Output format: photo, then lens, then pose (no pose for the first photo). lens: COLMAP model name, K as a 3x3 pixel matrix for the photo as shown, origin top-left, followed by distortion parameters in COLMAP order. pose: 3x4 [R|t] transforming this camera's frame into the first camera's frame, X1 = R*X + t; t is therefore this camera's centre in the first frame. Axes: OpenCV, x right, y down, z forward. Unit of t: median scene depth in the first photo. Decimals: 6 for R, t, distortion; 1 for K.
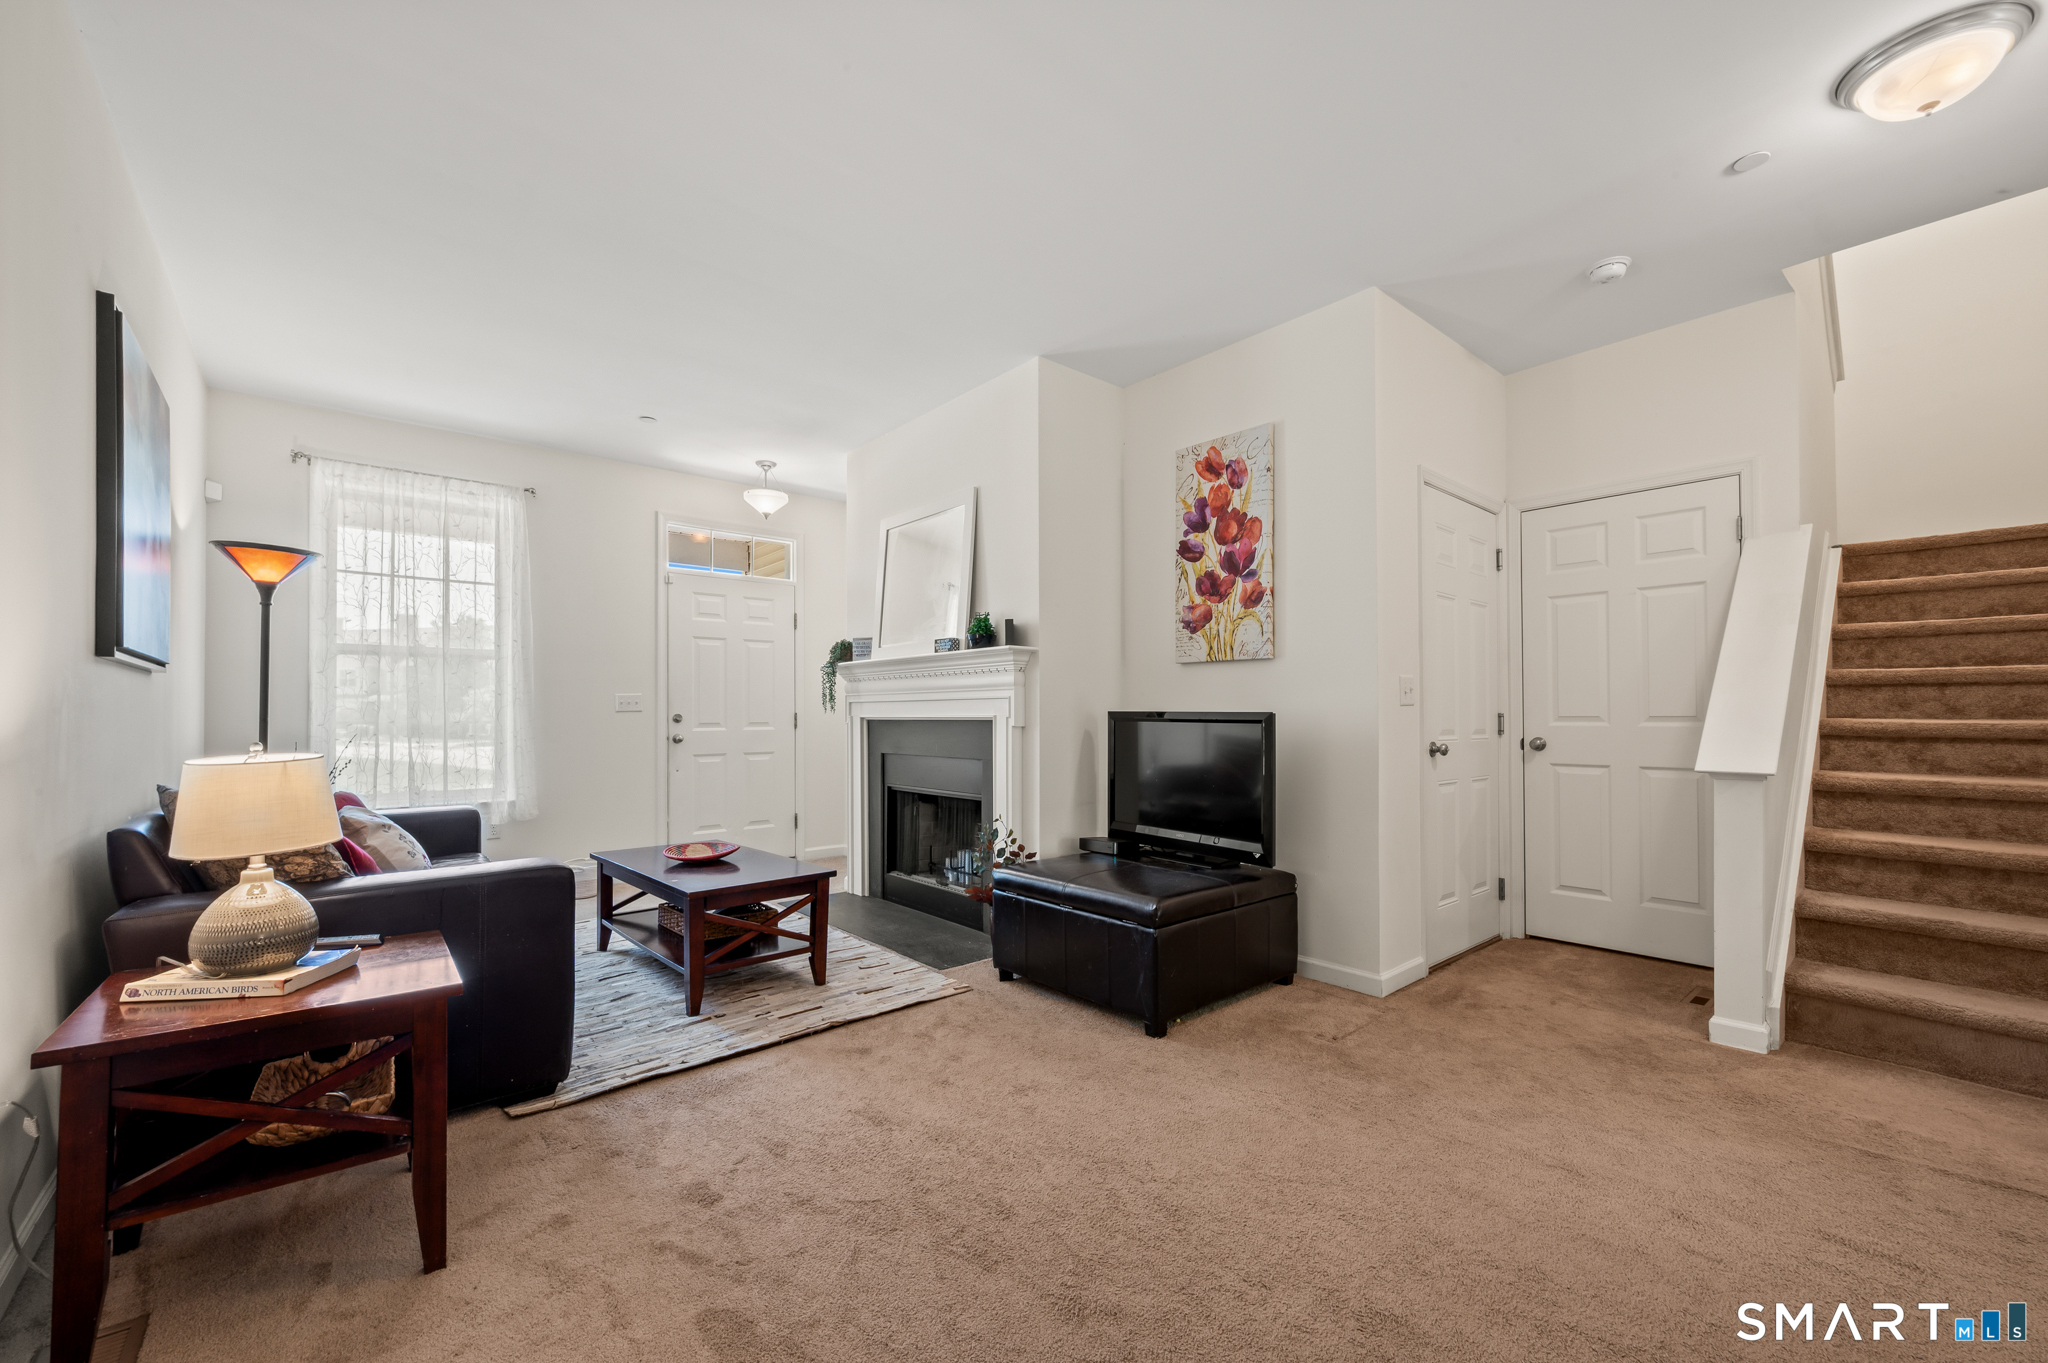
lens RADIAL K [[777.2, 0, 965.4], [0, 777.2, 707.6], [0, 0, 1]] dist [-0.000371, 0.000673]
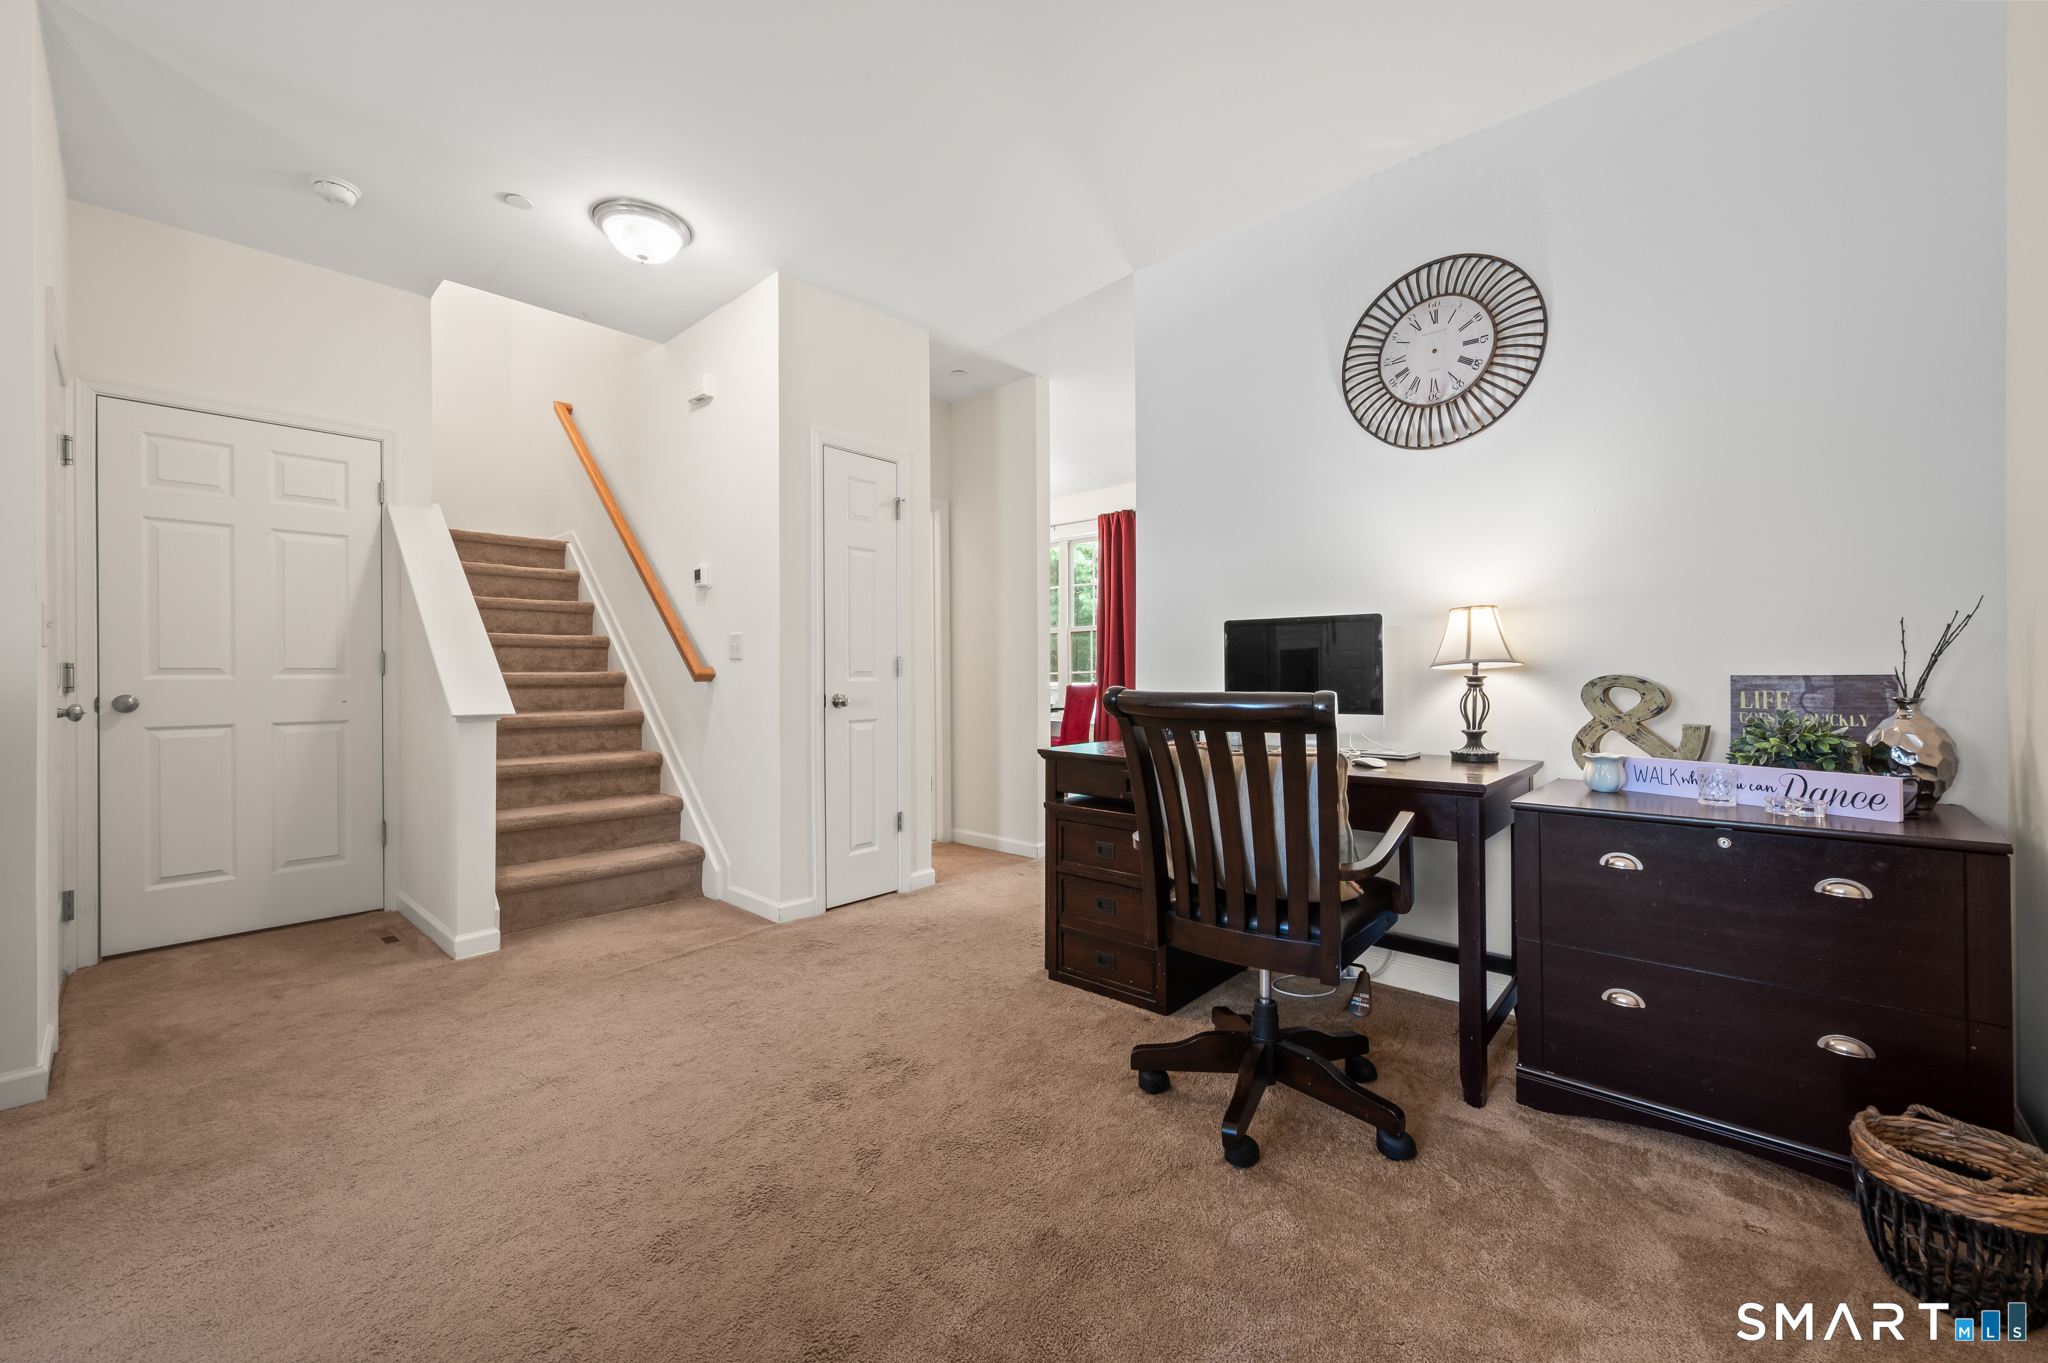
lens RADIAL K [[818.3, 0, 1036.5], [0, 818.3, 675.1], [0, 0, 1]] dist [-0.002293, 0.001775]
pose [[-0.149711, 0.002169, 0.988727, -0.217516], [-0.010878, 0.999933, -0.003841, 0.012754], [-0.988670, -0.011331, -0.149677, 0.245199]]
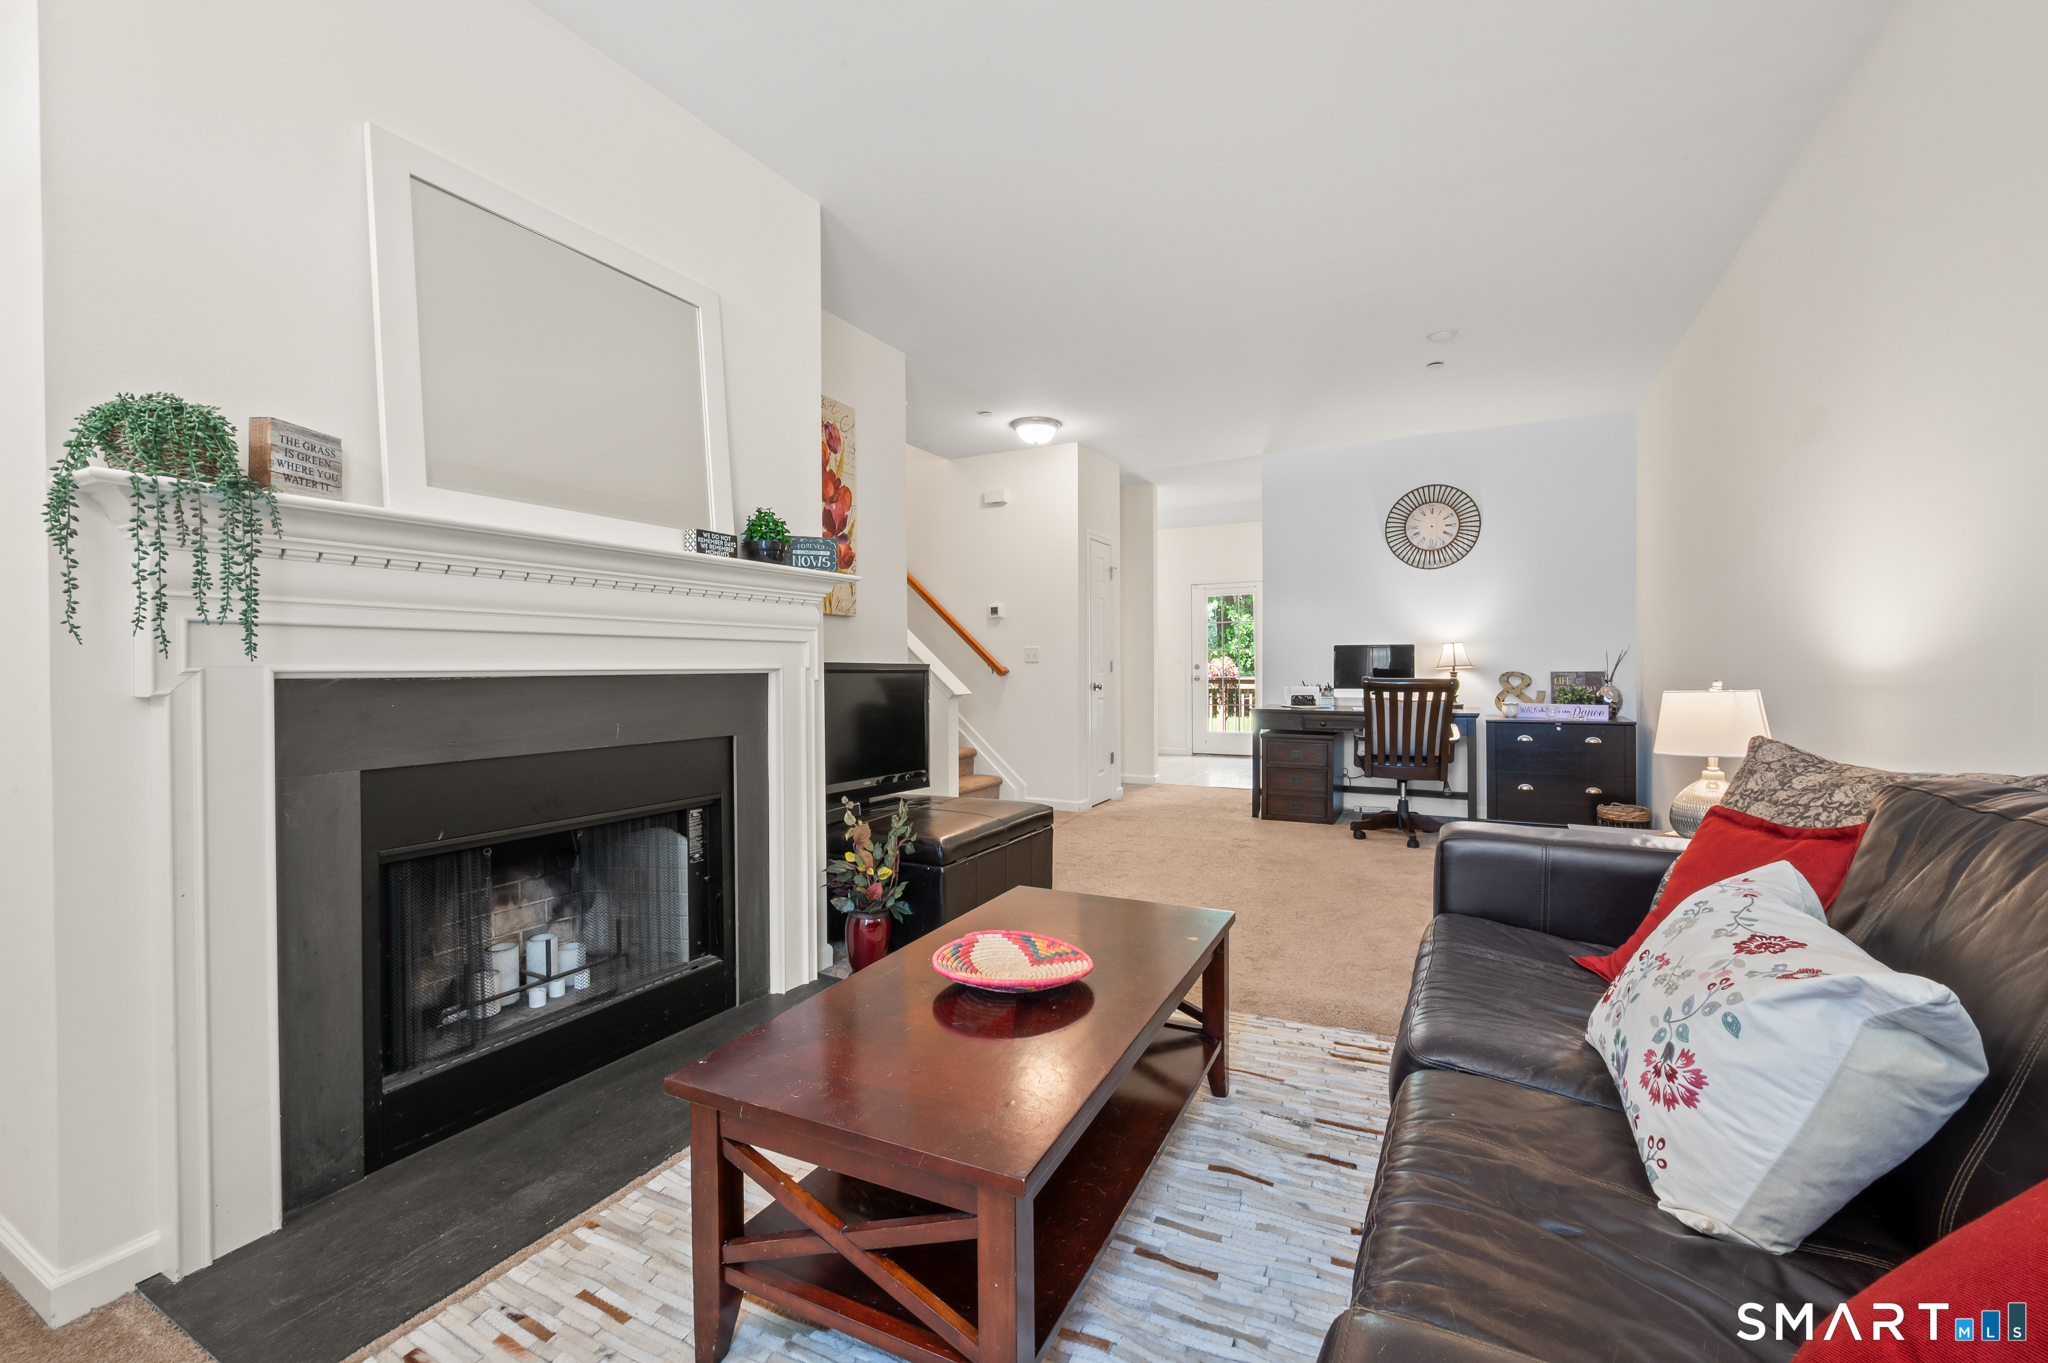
lens RADIAL K [[818.3, 0, 1024.8], [0, 818.3, 682.1], [0, 0, 1]] dist [-0.002293, 0.001775]
pose [[-0.377716, -0.014127, 0.925814, -0.669440], [-0.007211, 0.999898, 0.012315, 0.013216], [-0.925893, -0.002024, -0.377780, 1.005346]]
